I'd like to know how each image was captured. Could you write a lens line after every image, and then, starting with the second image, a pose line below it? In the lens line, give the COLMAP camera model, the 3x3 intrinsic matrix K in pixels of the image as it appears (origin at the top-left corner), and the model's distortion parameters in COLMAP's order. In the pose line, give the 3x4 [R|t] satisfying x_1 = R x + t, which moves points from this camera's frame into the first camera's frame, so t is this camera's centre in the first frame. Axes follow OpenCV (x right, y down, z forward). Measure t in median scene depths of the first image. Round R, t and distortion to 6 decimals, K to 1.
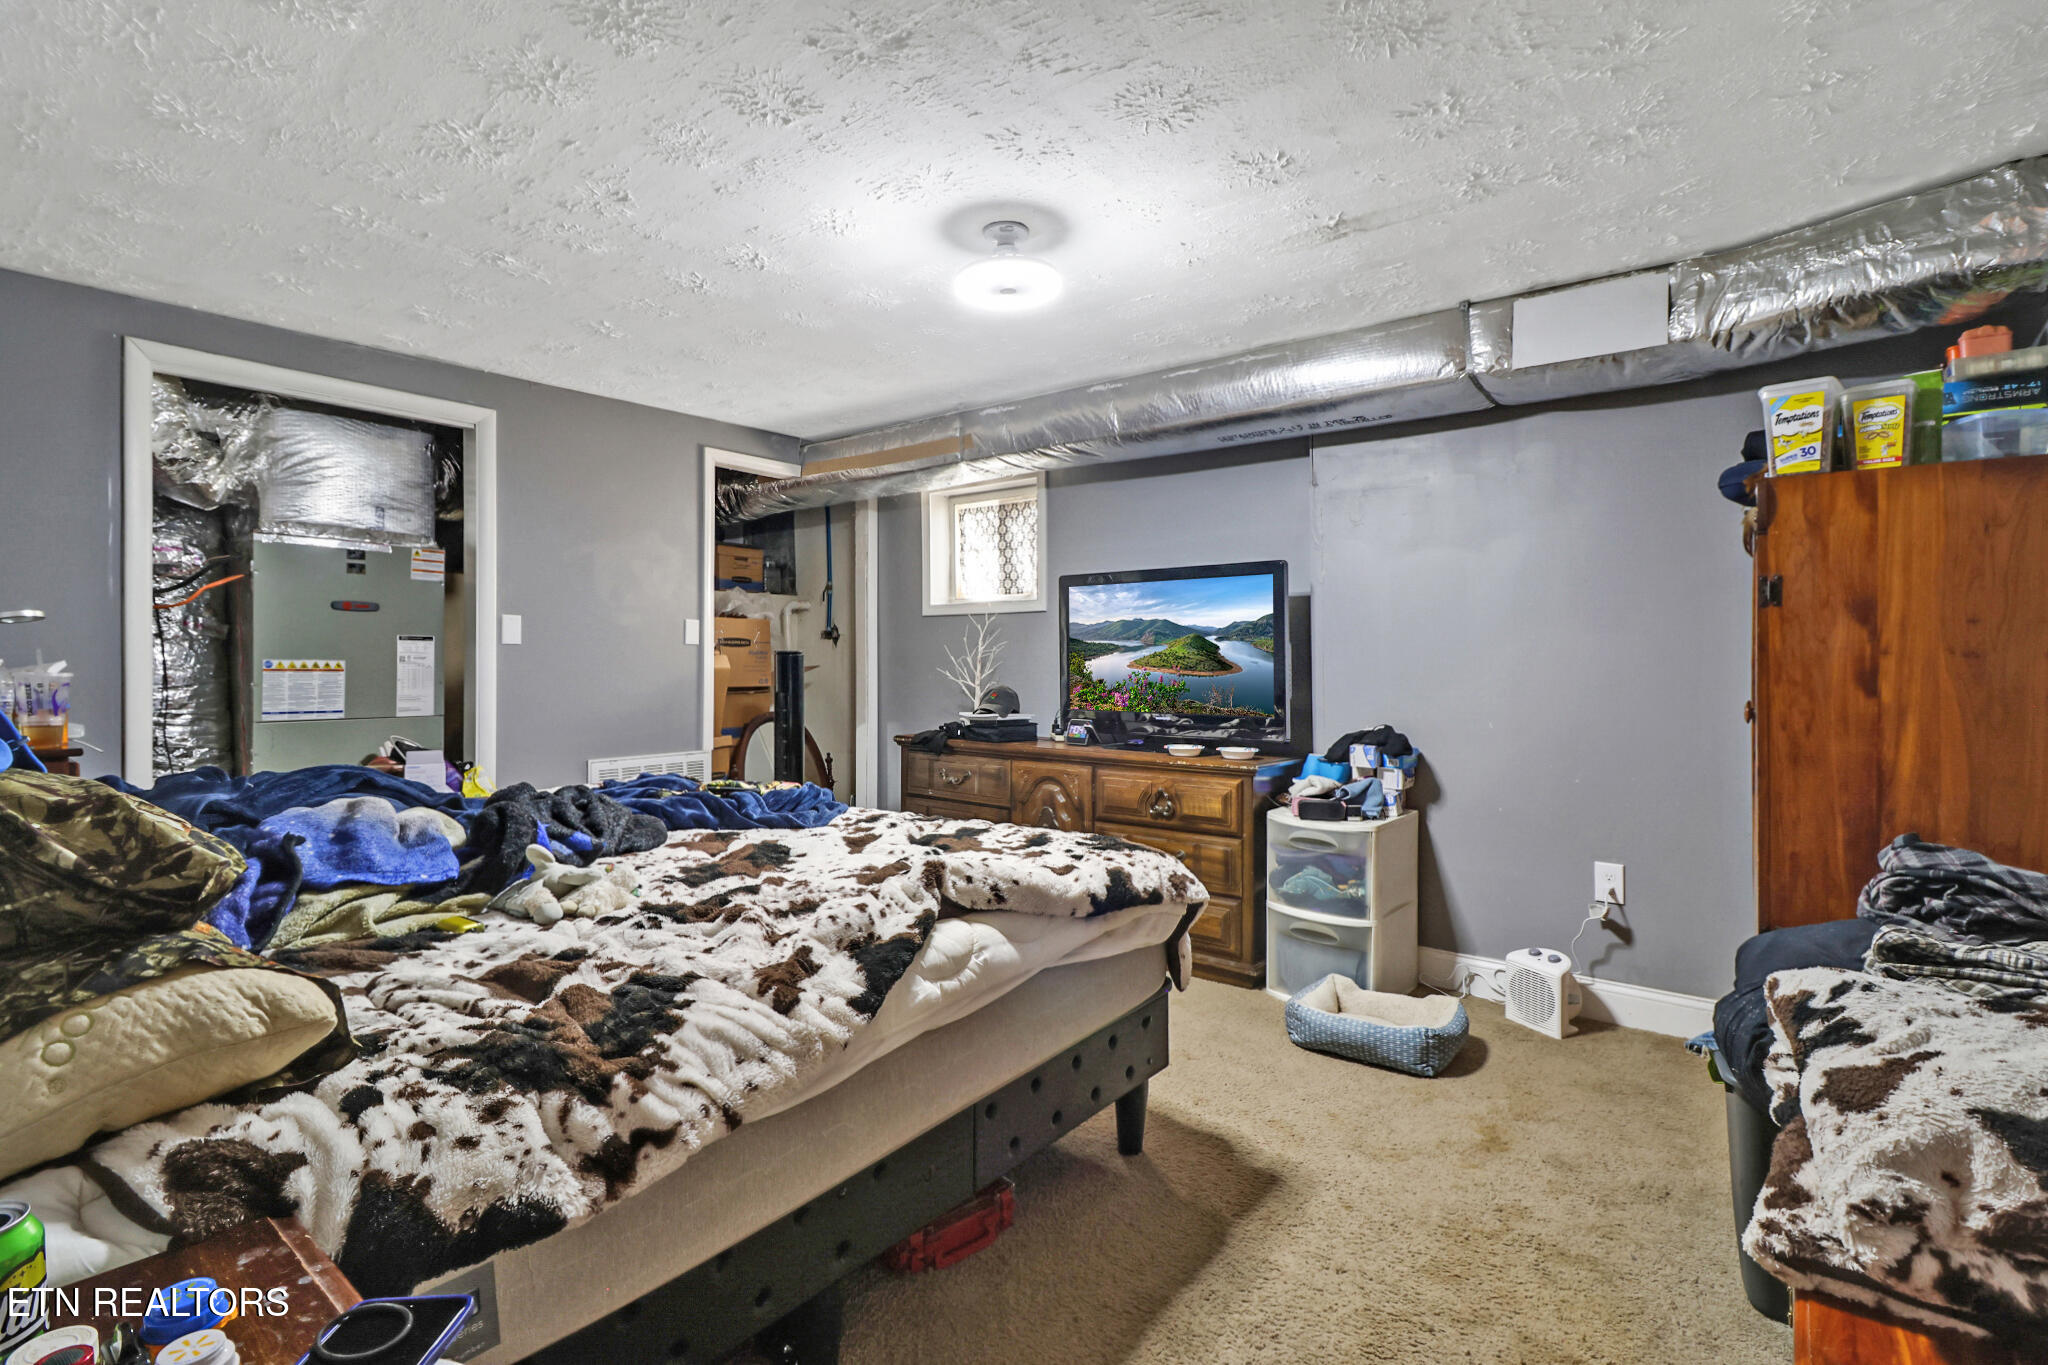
lens RADIAL K [[962.4, 0, 1023.2], [0, 962.4, 670.7], [0, 0, 1]] dist [-0.000753, -0.000027]
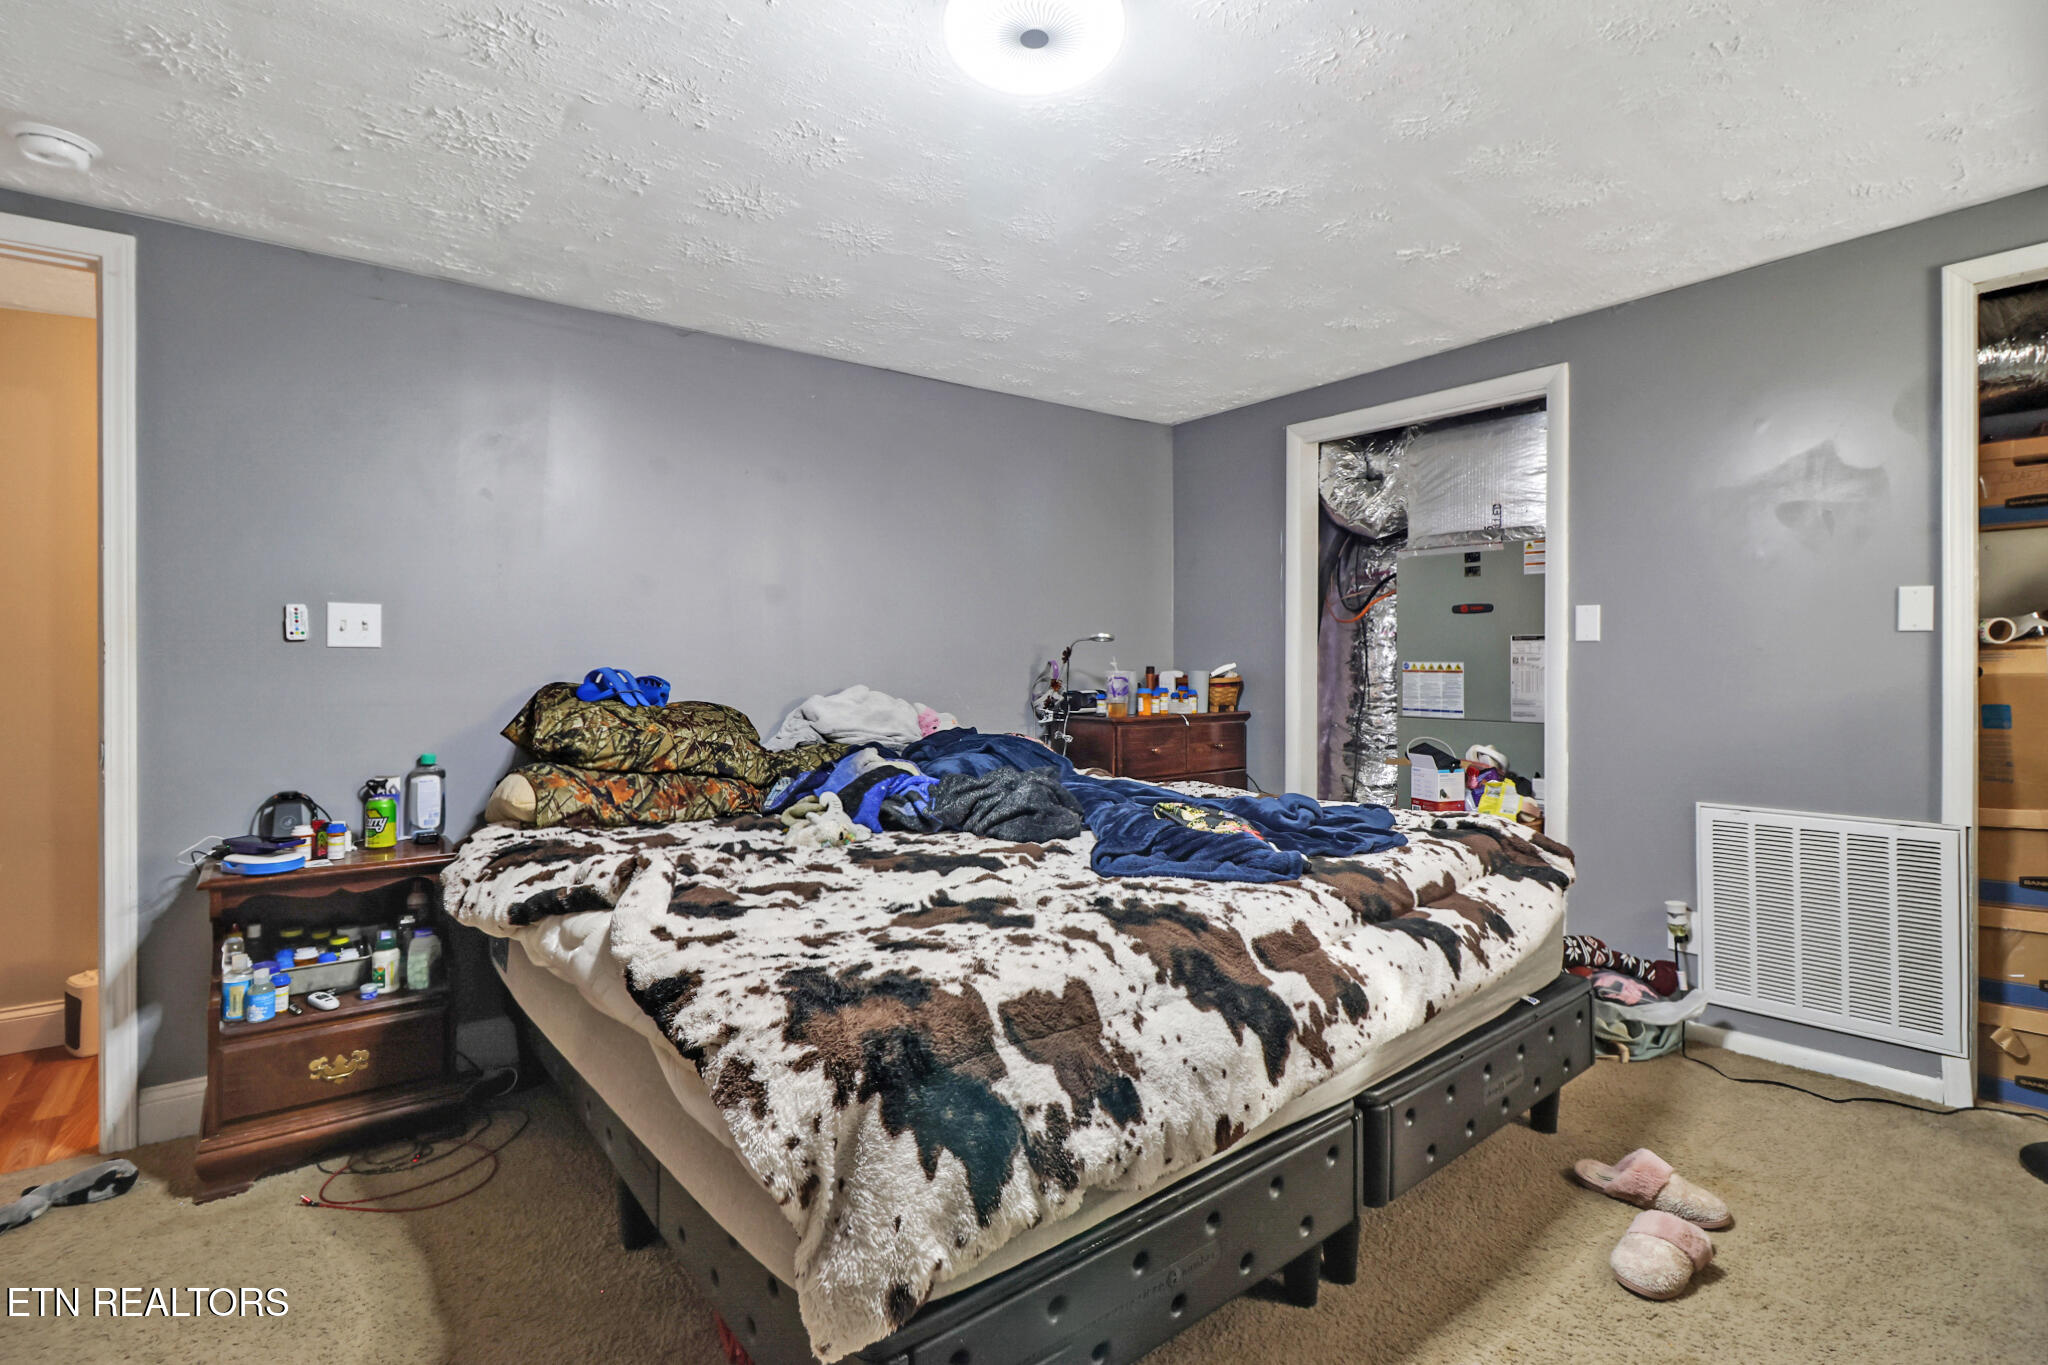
lens RADIAL K [[962.4, 0, 1023.9], [0, 962.4, 671.0], [0, 0, 1]] dist [-0.000753, -0.000027]
pose [[-0.219368, 0.003967, -0.975634, 0.391465], [-0.008471, 0.999946, 0.005971, -0.003493], [0.975605, 0.009574, -0.219323, 0.764362]]
